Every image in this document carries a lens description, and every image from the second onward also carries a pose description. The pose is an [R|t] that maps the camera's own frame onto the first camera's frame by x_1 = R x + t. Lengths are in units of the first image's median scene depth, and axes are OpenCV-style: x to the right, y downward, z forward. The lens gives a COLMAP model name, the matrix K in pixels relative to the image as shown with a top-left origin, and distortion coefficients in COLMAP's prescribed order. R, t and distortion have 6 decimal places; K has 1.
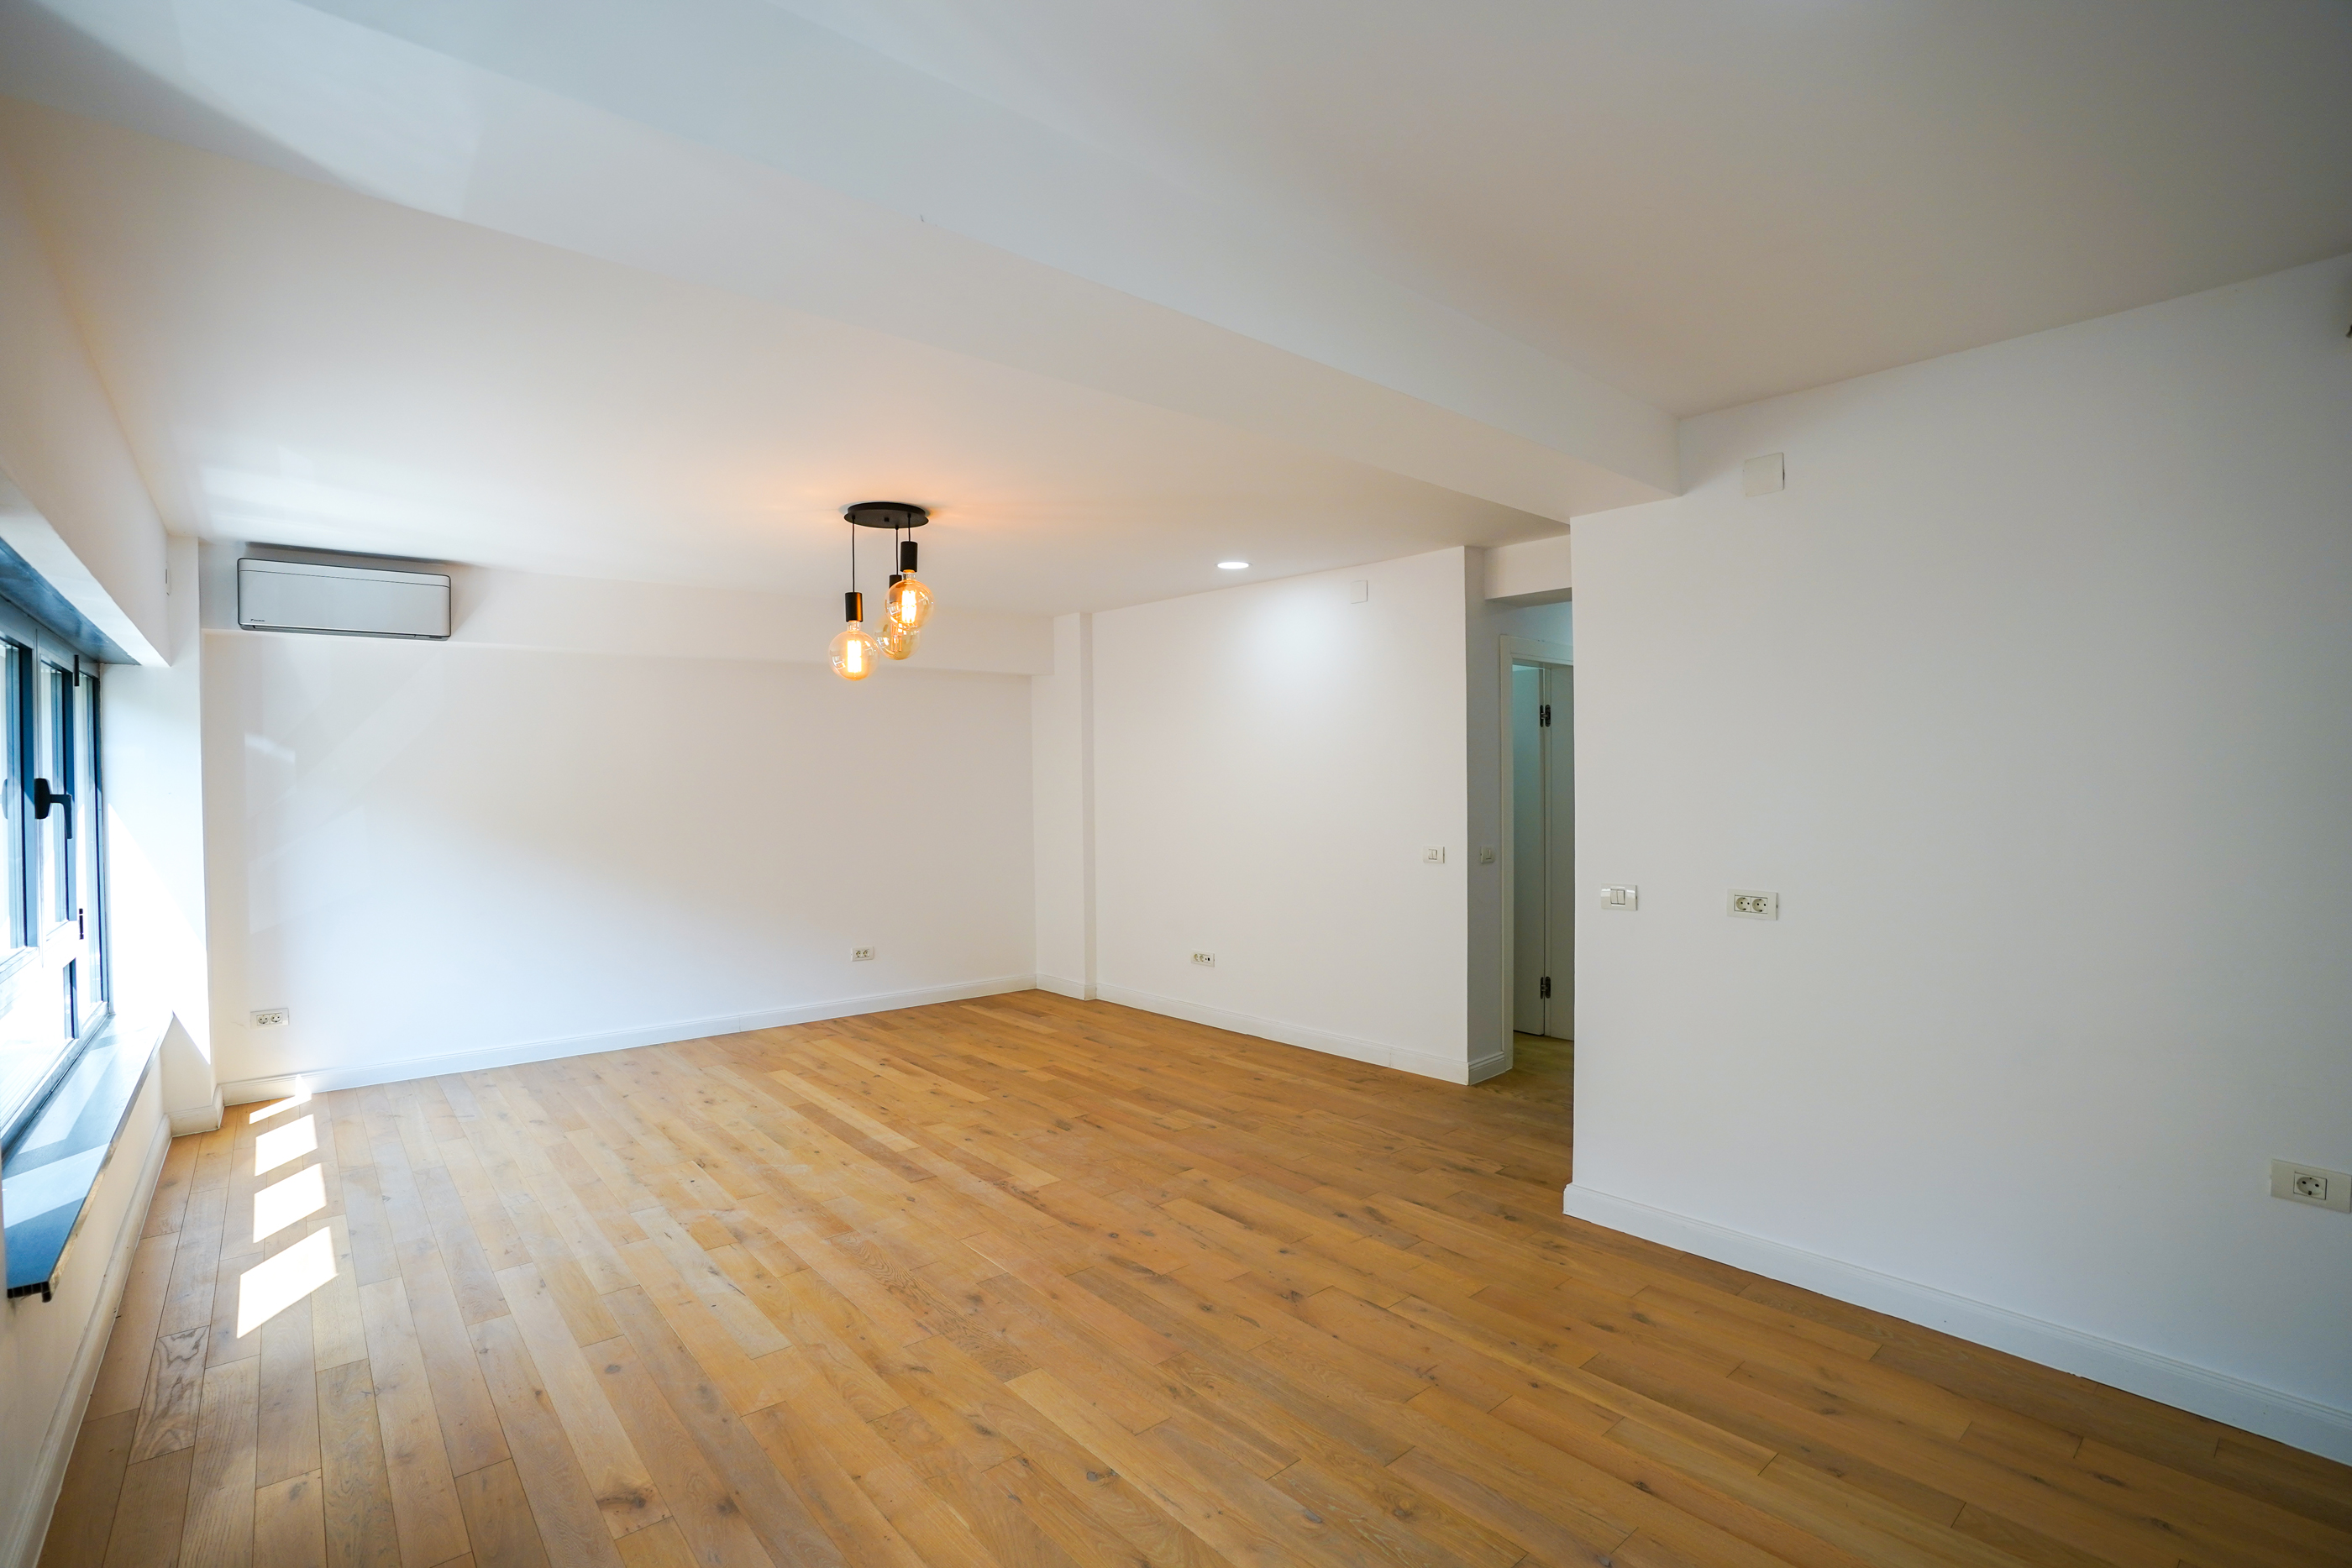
lens RADIAL K [[1081.2, 0, 1162.1], [0, 1081.2, 785.4], [0, 0, 1]] dist [-0.073639, 0.027372]
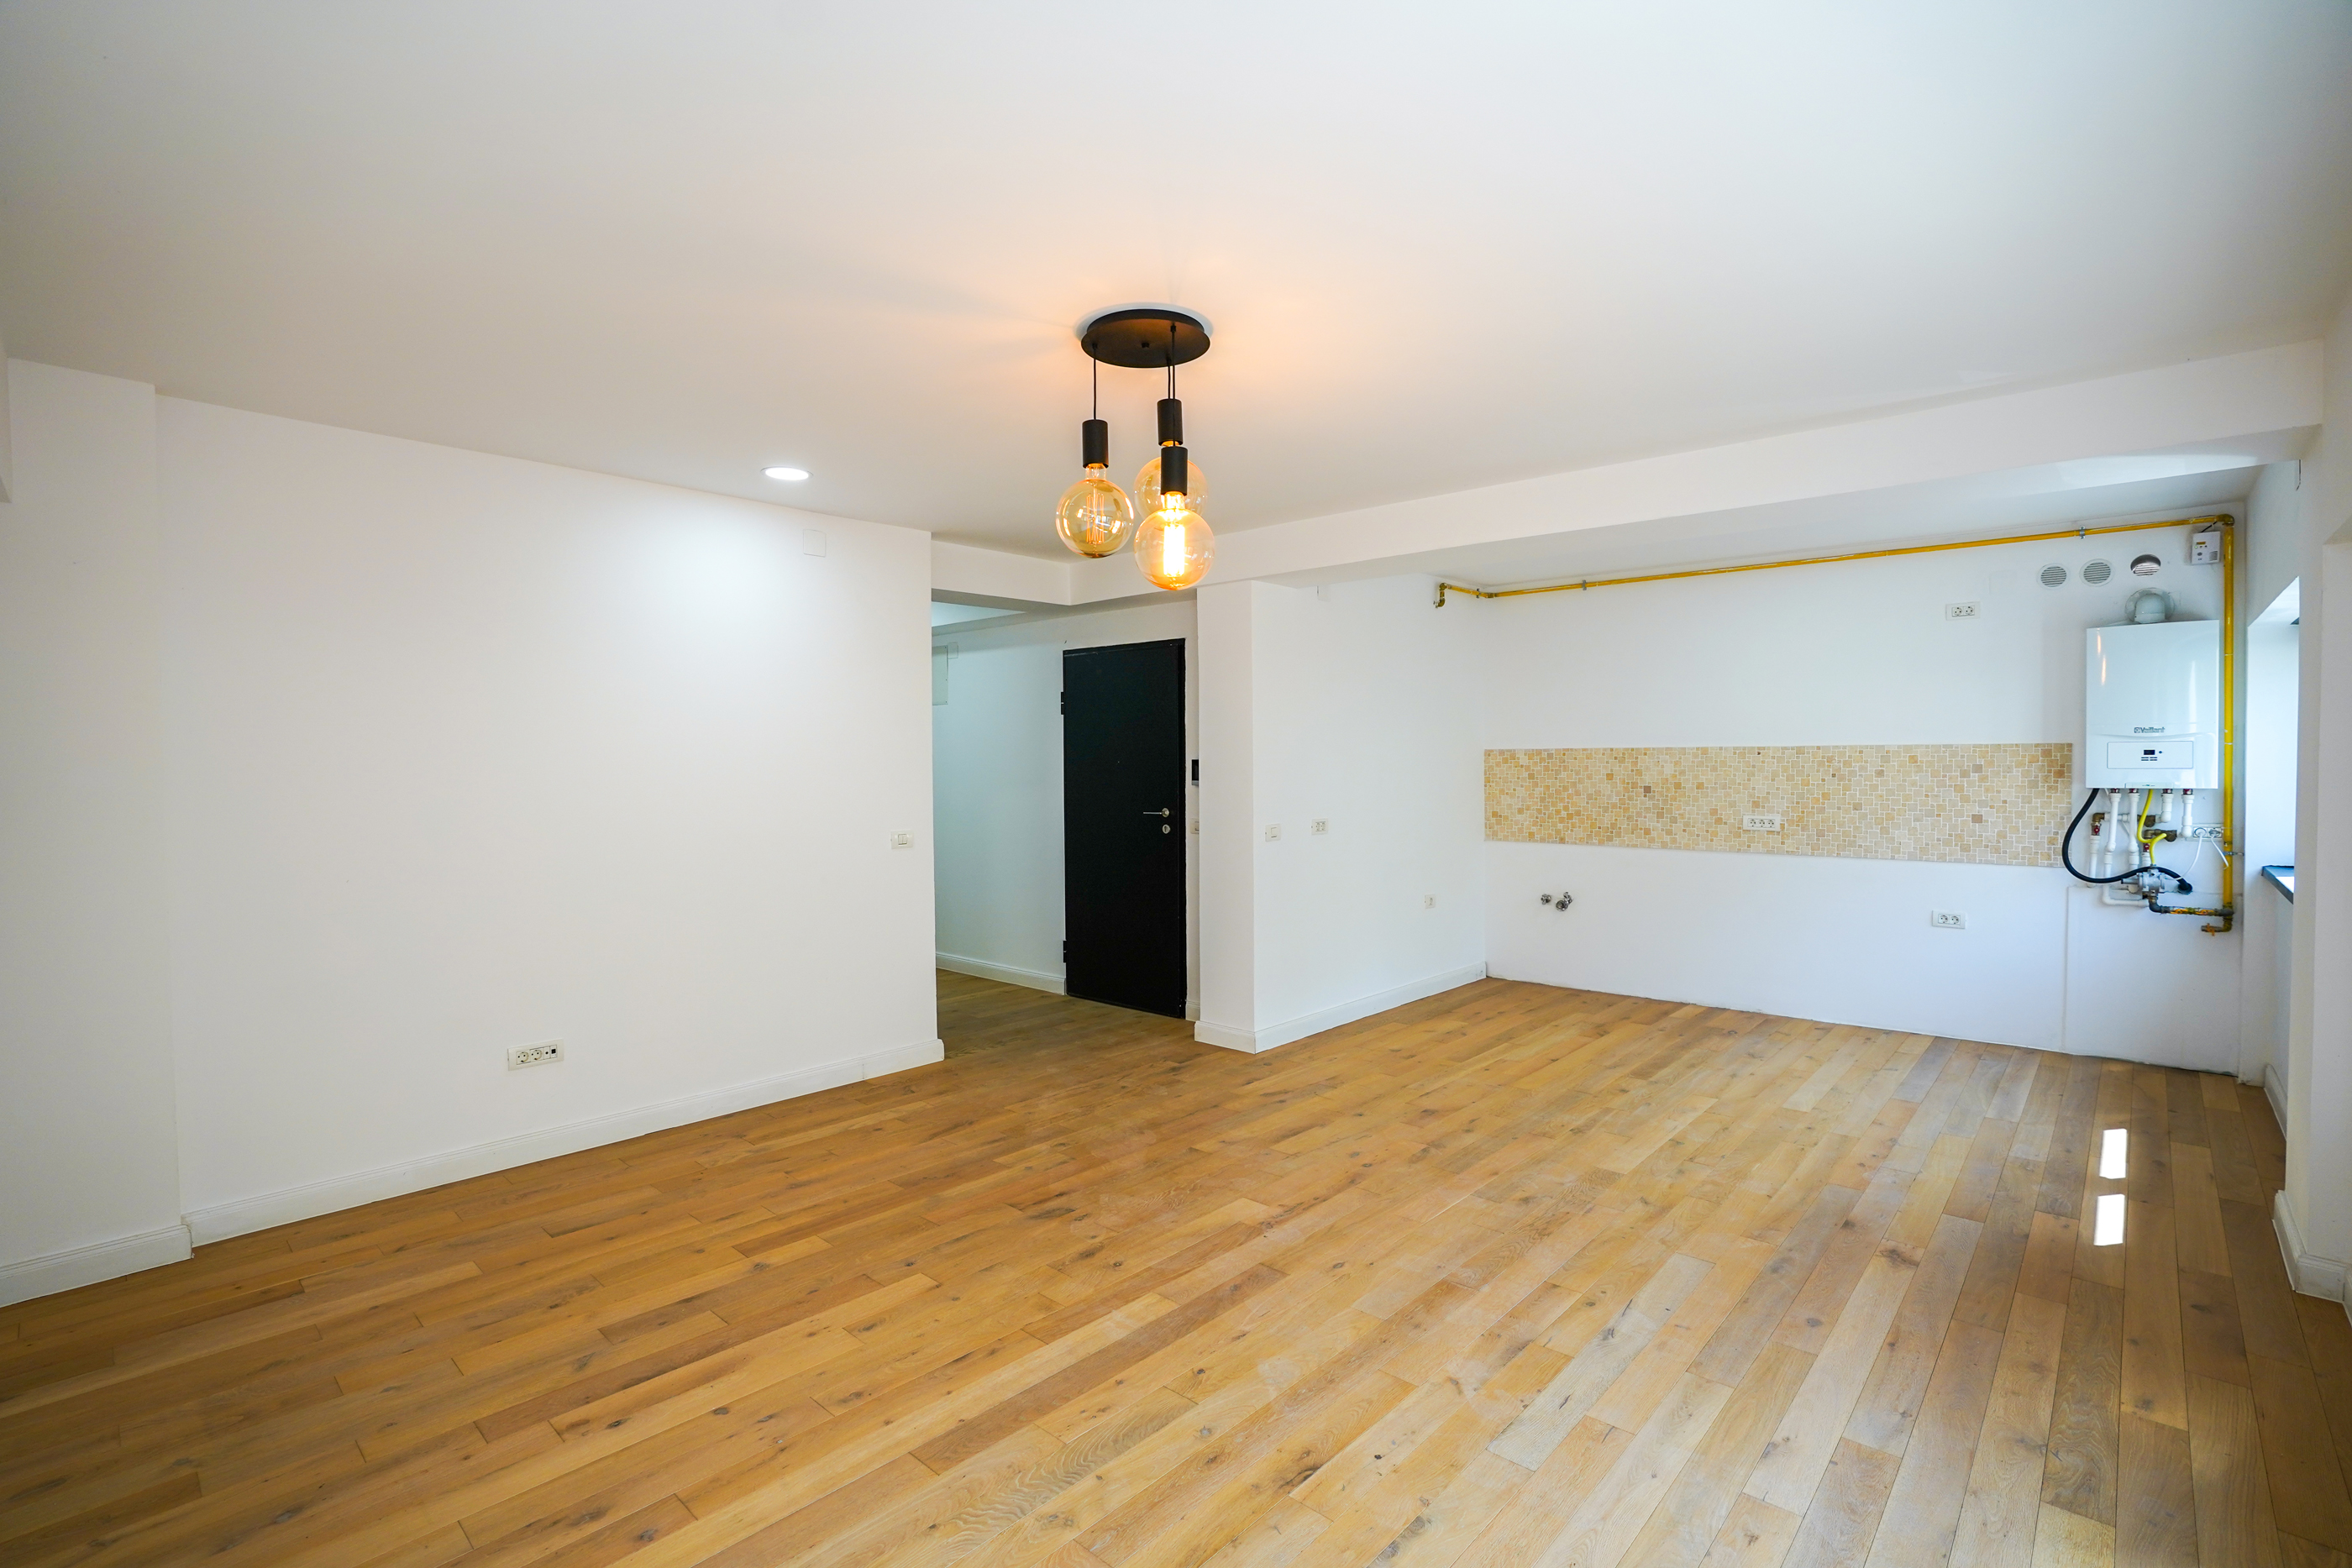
lens RADIAL K [[1081.2, 0, 1162.1], [0, 1081.2, 785.4], [0, 0, 1]] dist [-0.073639, 0.027372]
pose [[-0.114041, -0.012073, 0.993403, -0.985276], [0.018757, 0.999722, 0.014303, 0.008981], [-0.993299, 0.020265, -0.113783, 1.176796]]
